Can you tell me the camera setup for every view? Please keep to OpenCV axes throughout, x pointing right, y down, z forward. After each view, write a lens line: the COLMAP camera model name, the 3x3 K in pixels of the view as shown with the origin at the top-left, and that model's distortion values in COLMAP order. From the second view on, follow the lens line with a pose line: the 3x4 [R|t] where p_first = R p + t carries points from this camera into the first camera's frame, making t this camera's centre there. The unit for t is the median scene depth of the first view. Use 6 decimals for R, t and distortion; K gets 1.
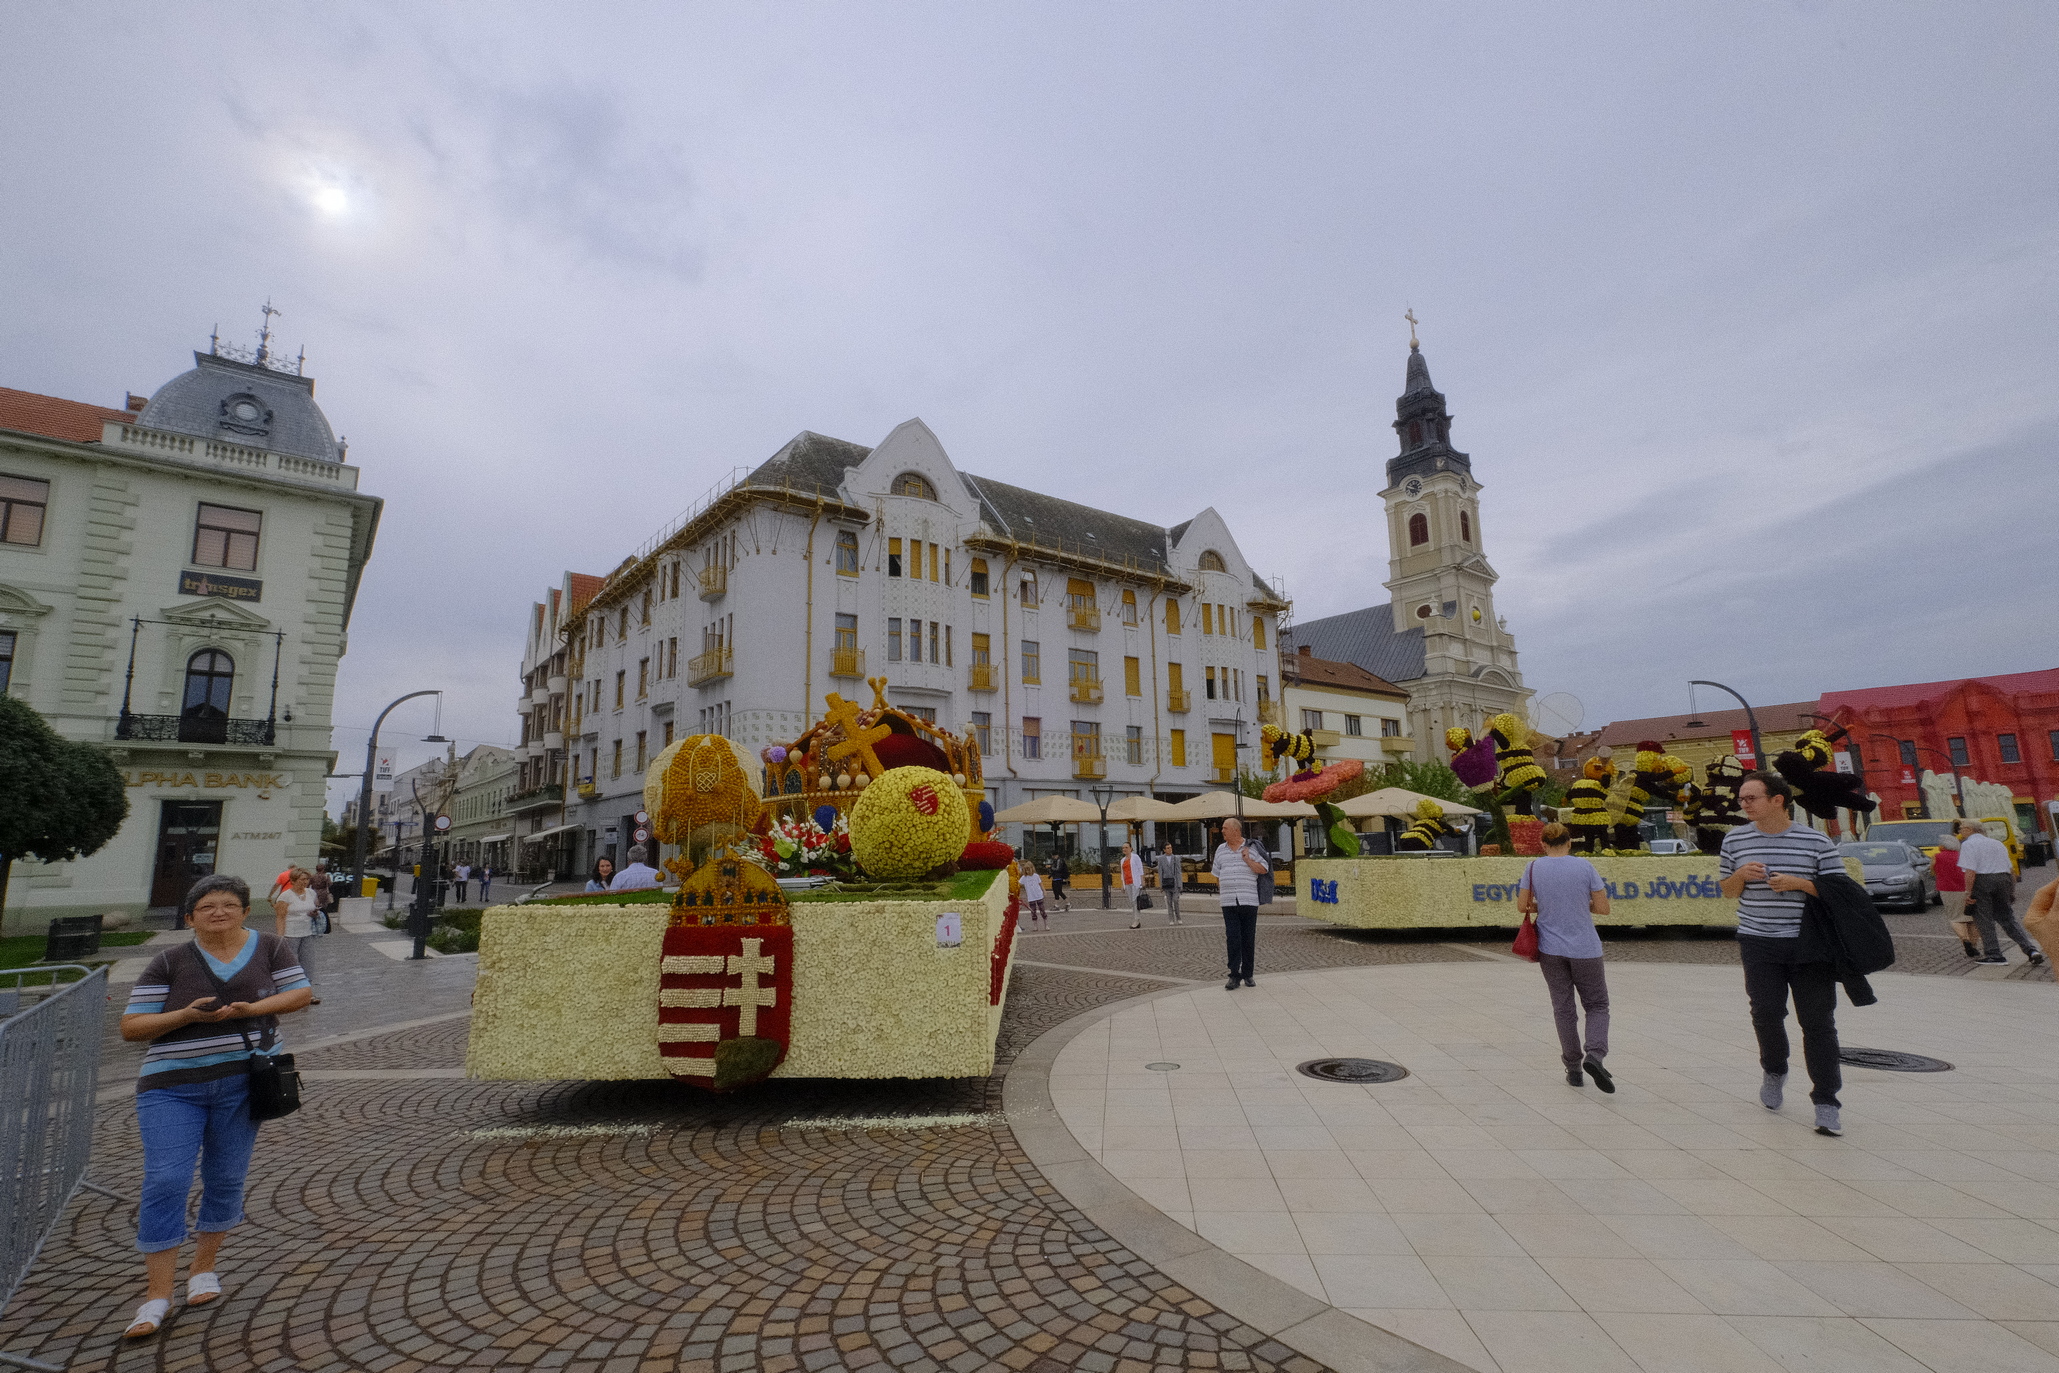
lens RADIAL K [[922.6, 0, 1019.1], [0, 922.6, 691.1], [0, 0, 1]] dist [0.003811, 0.000366]
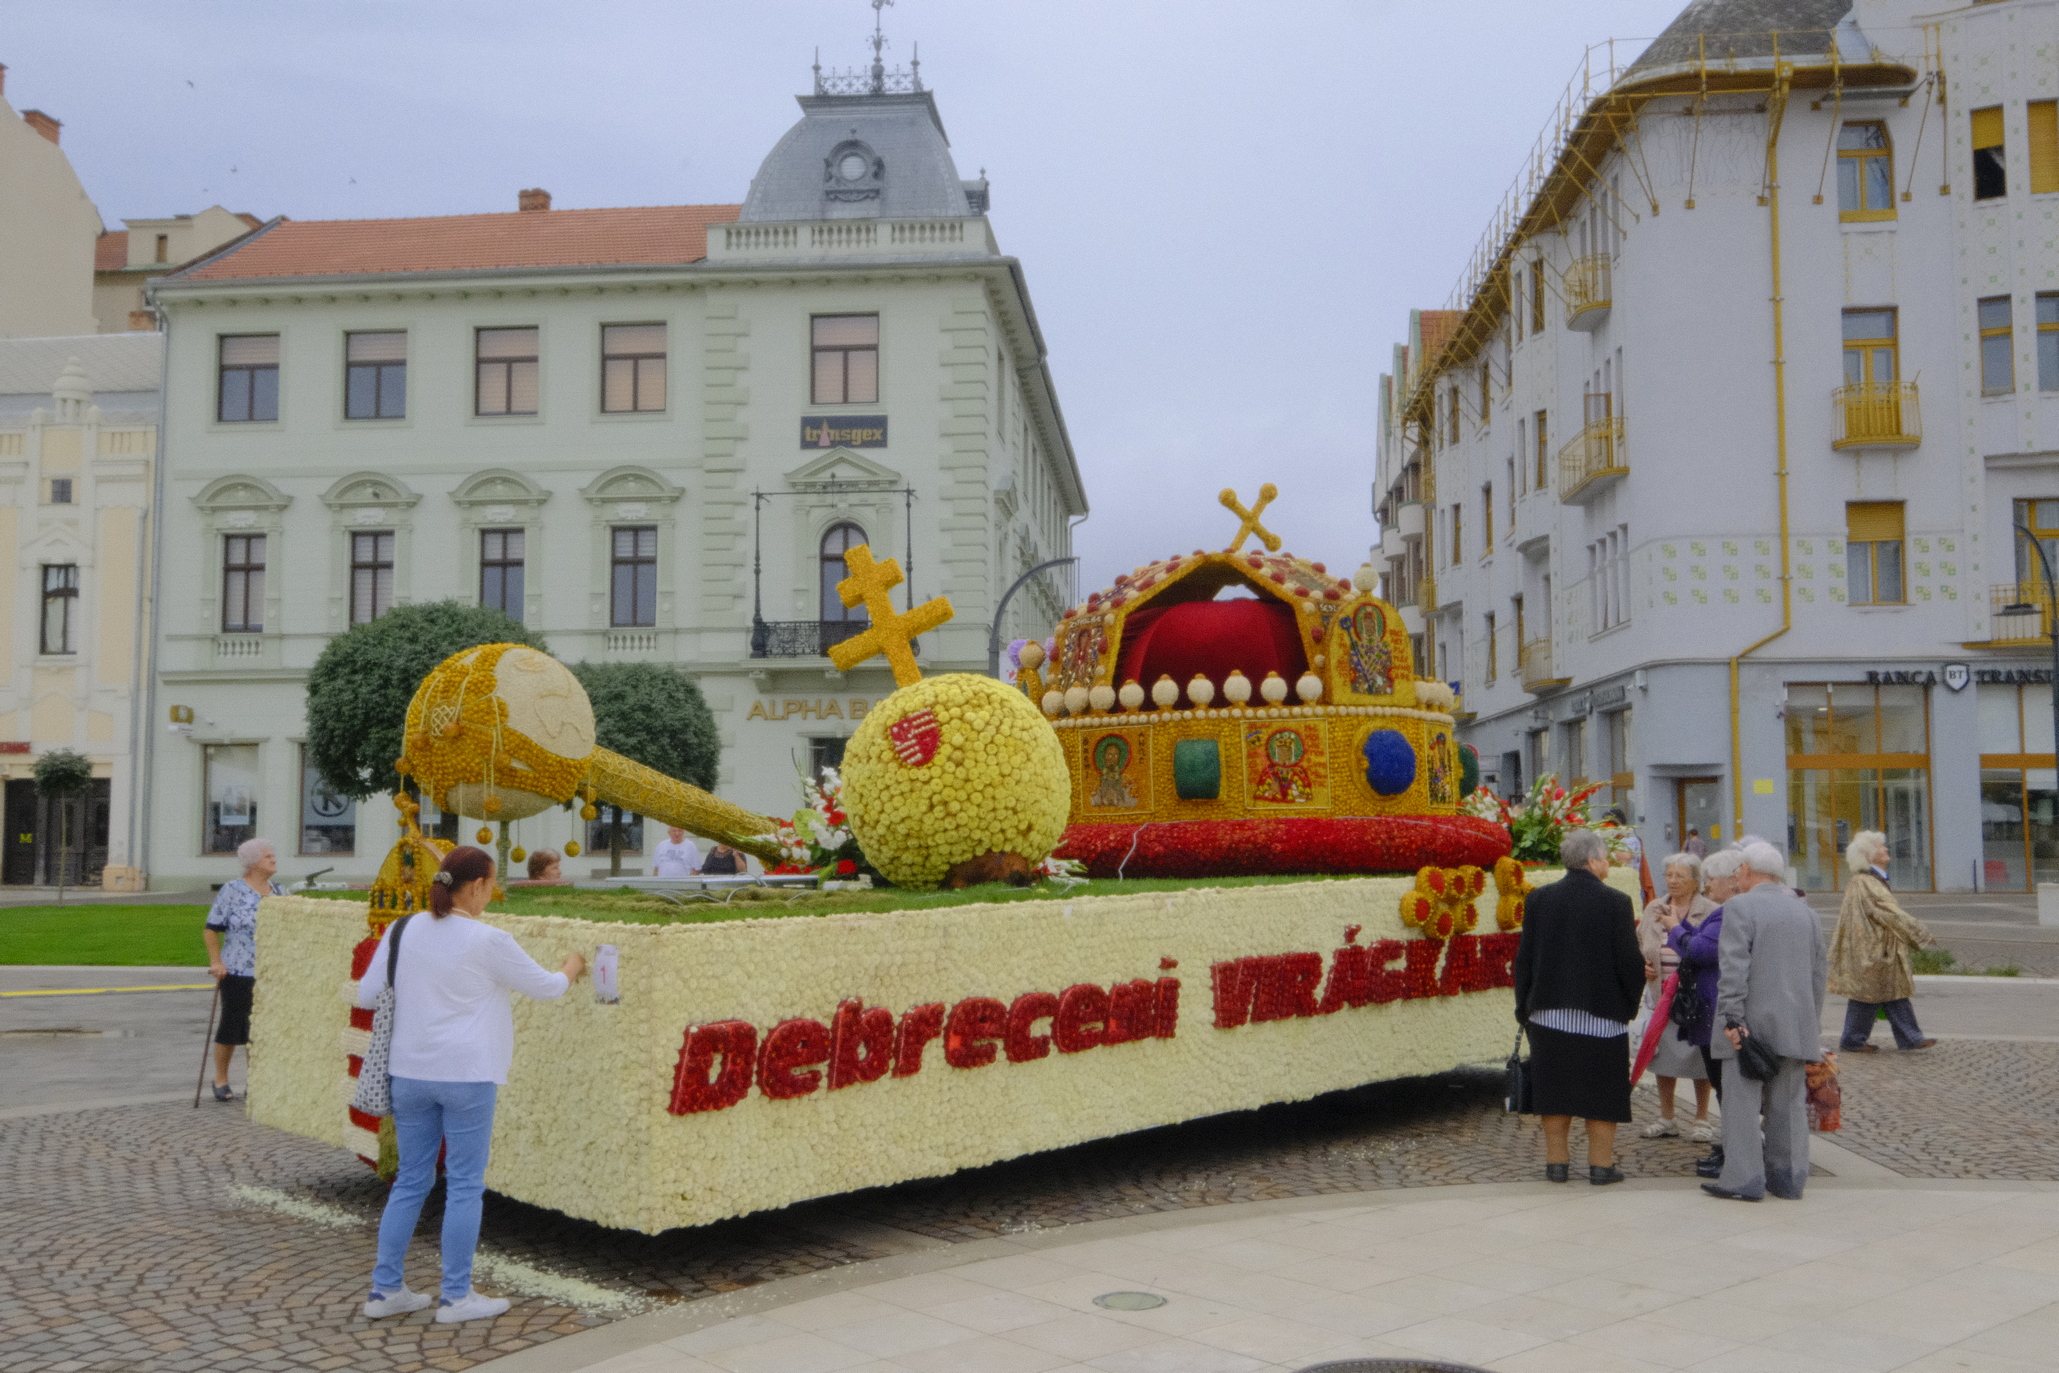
lens RADIAL K [[1824.5, 0, 1026.2], [0, 1824.5, 693.0], [0, 0, 1]] dist [0.002278, 0.009662]
pose [[0.730354, -0.029576, -0.682428, 0.112641], [0.099798, 0.992962, 0.063772, 0.005433], [0.675739, -0.114681, 0.728165, 0.048644]]
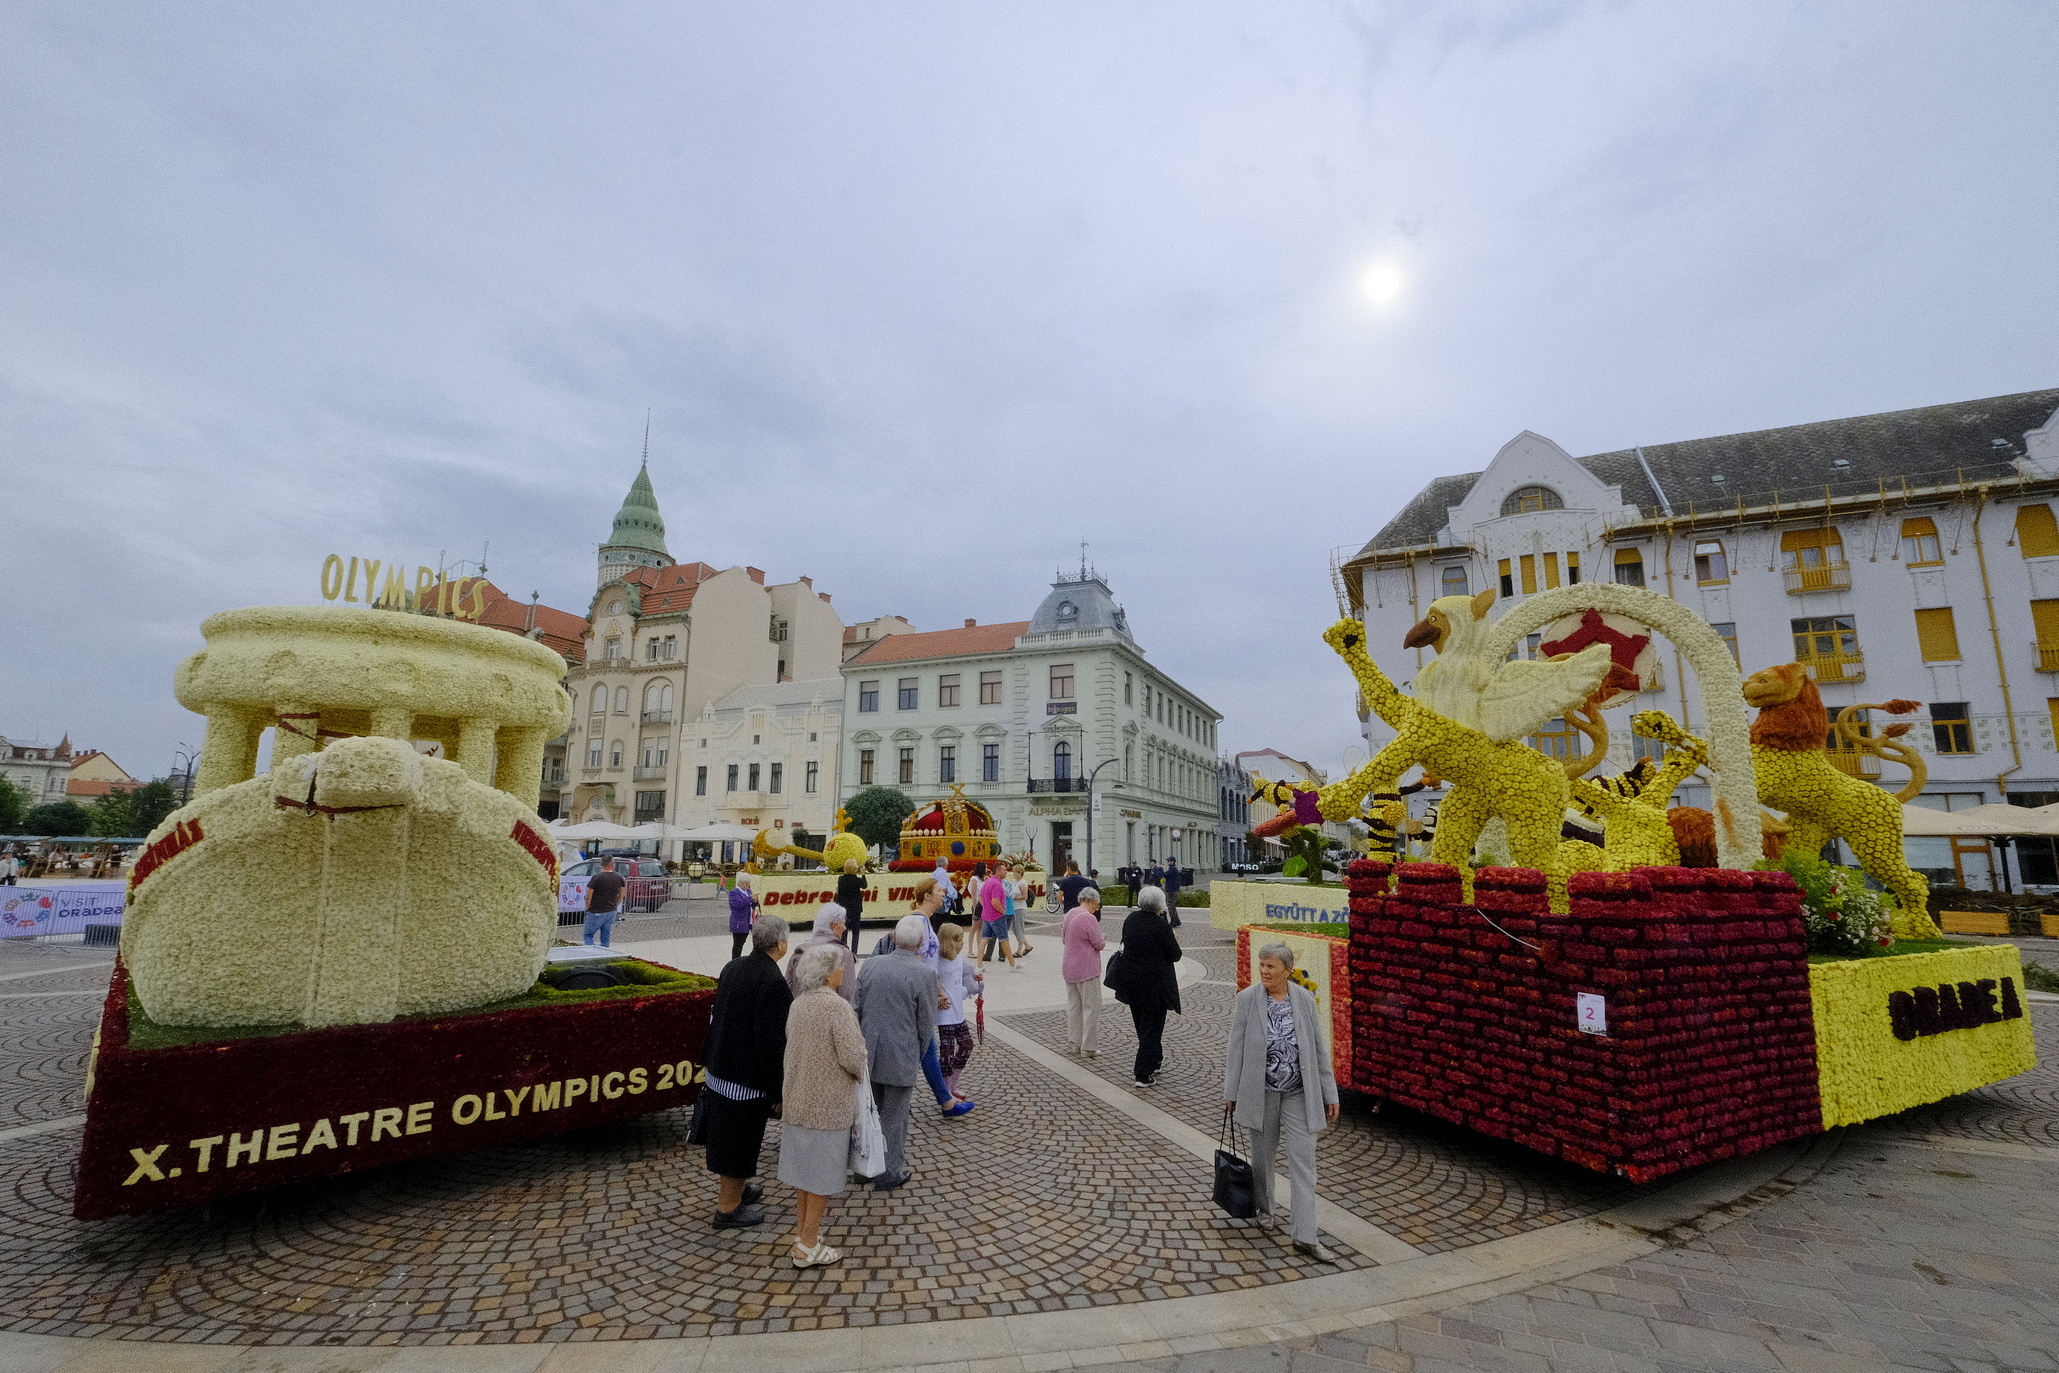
lens RADIAL K [[897.9, 0, 1025.9], [0, 897.9, 694.5], [0, 0, 1]] dist [0.002373, 0.000577]
pose [[0.475858, -0.124258, -0.870700, 0.476463], [0.128173, 0.989198, -0.071119, -0.013154], [0.870132, -0.077758, 0.486645, 0.029866]]
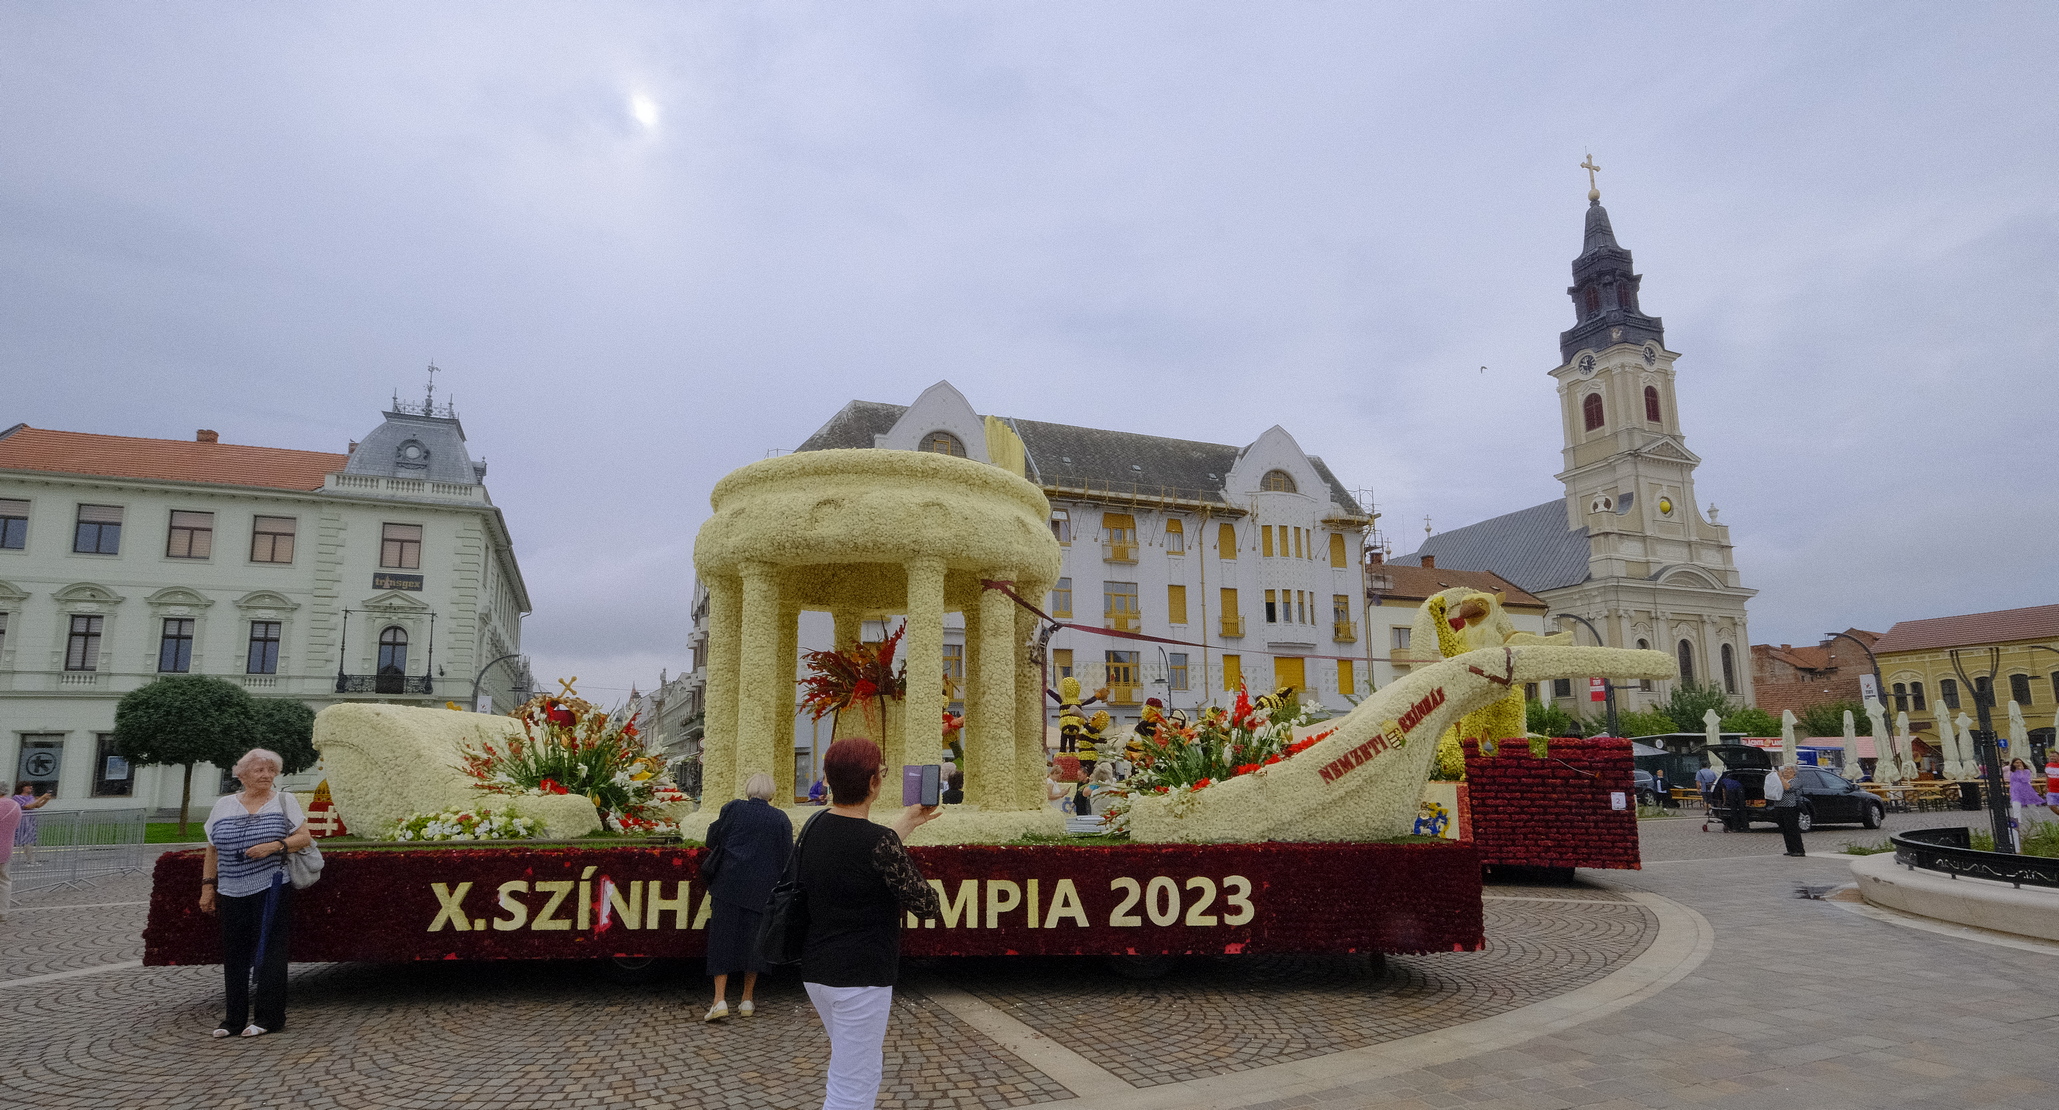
lens RADIAL K [[1037.1, 0, 1023.7], [0, 1037.1, 607.4], [0, 0, 1]] dist [0.001715, 0.000035]
pose [[0.962529, -0.033477, -0.269104, 0.324376], [0.037229, 0.999268, 0.008851, -0.035227], [0.268611, -0.018538, 0.963070, -0.181363]]
